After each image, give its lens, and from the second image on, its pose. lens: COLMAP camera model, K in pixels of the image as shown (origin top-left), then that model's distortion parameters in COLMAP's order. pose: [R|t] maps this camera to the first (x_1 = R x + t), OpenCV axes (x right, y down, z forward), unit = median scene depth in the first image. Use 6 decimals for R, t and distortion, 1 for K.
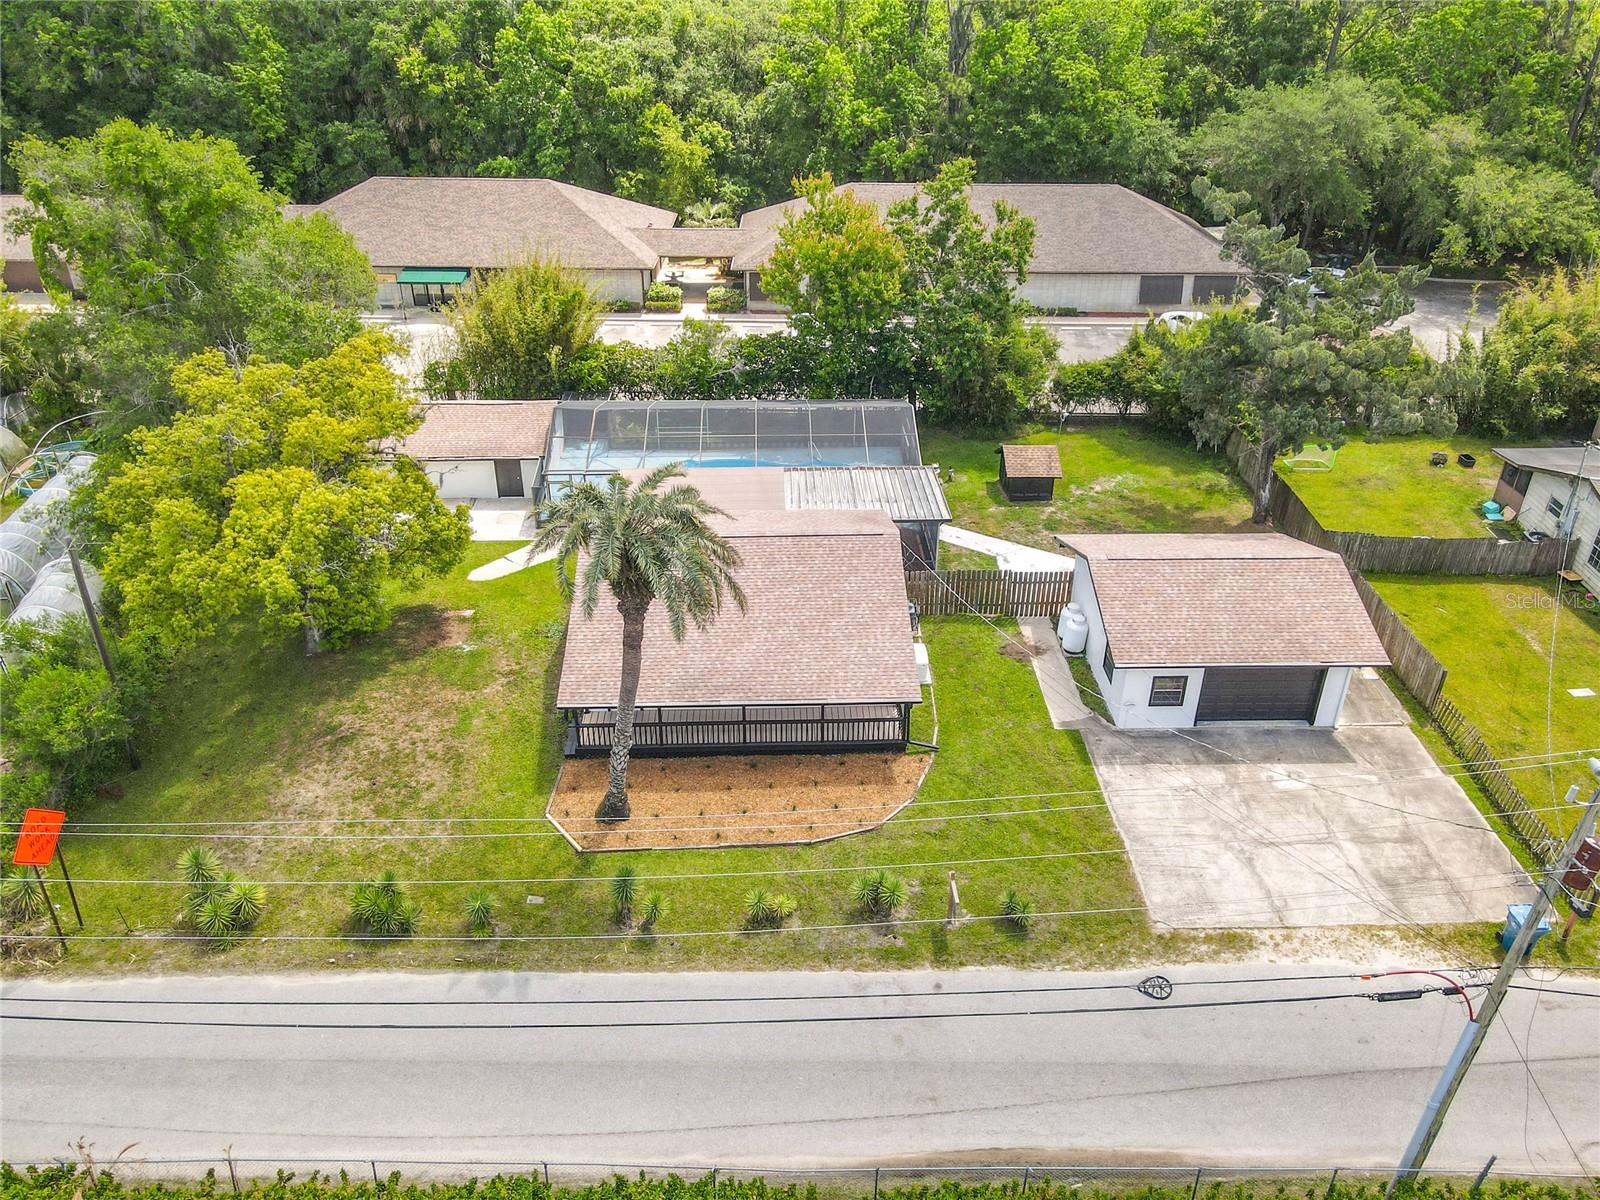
lens RADIAL K [[1193.8, 0, 808.6], [0, 1193.8, 561.8], [0, 0, 1]] dist [0.013397, 0.014720]
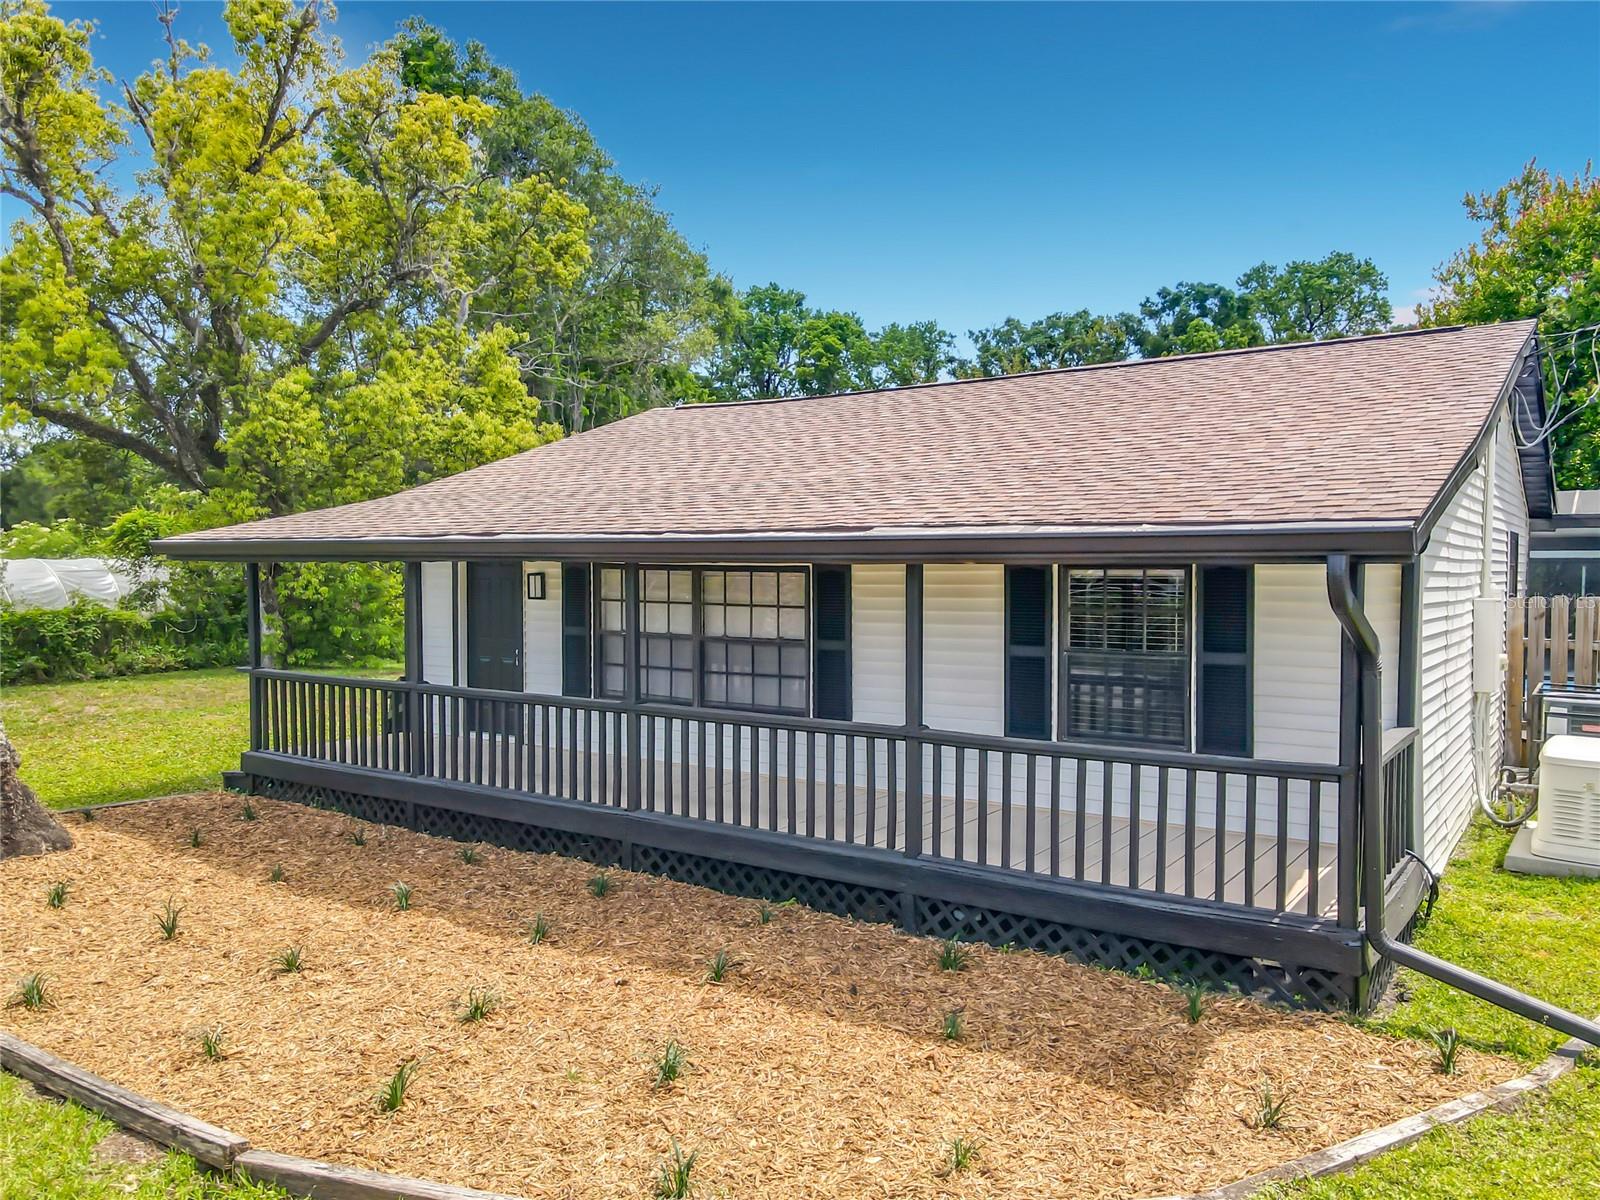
lens RADIAL K [[1193.8, 0, 800.0], [0, 1193.8, 620.7], [0, 0, 1]] dist [0.013397, 0.014720]
pose [[0.793377, 0.021265, -0.608359, 0.118347], [-0.287676, 0.893846, -0.343922, 0.188931], [0.536466, 0.447870, 0.715274, 0.820719]]
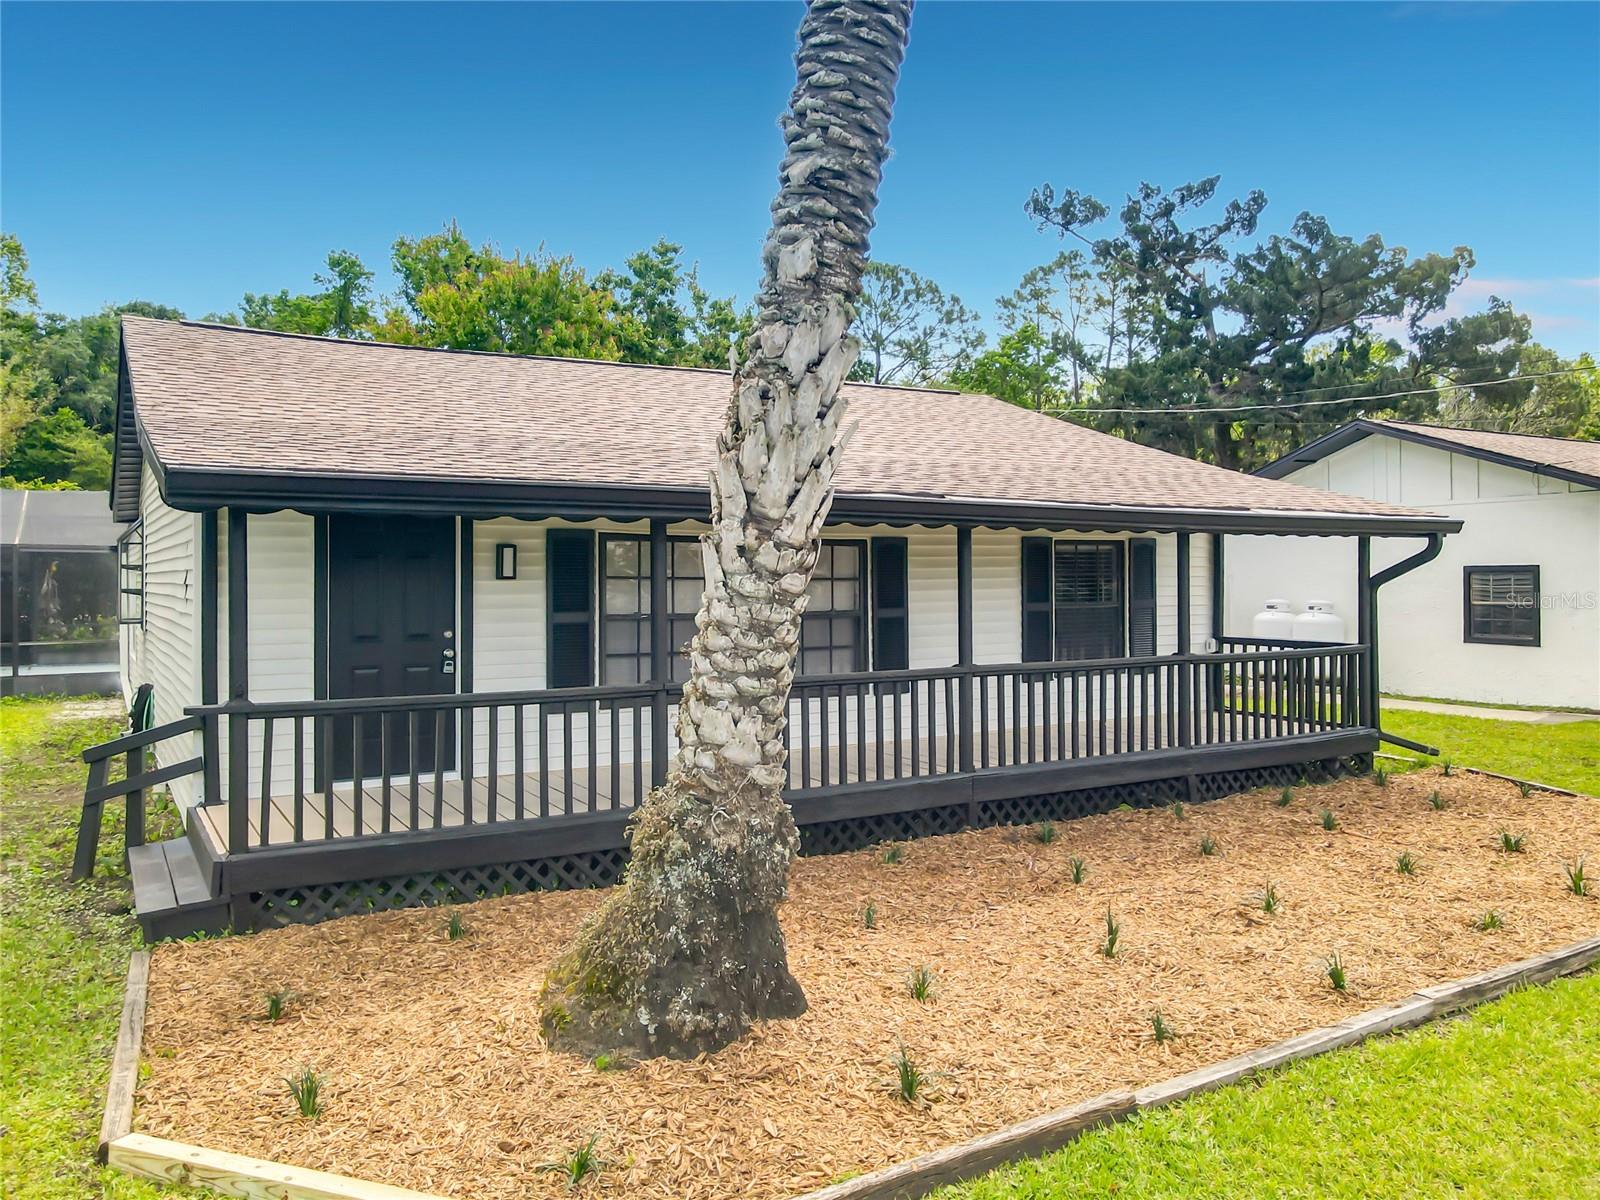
lens RADIAL K [[1193.8, 0, 815.4], [0, 1193.8, 612.7], [0, 0, 1]] dist [0.013397, 0.014720]
pose [[0.877253, -0.026207, 0.479313, -0.198684], [0.237747, 0.891161, -0.386404, 0.209108], [-0.417019, 0.452929, 0.788004, 0.793890]]
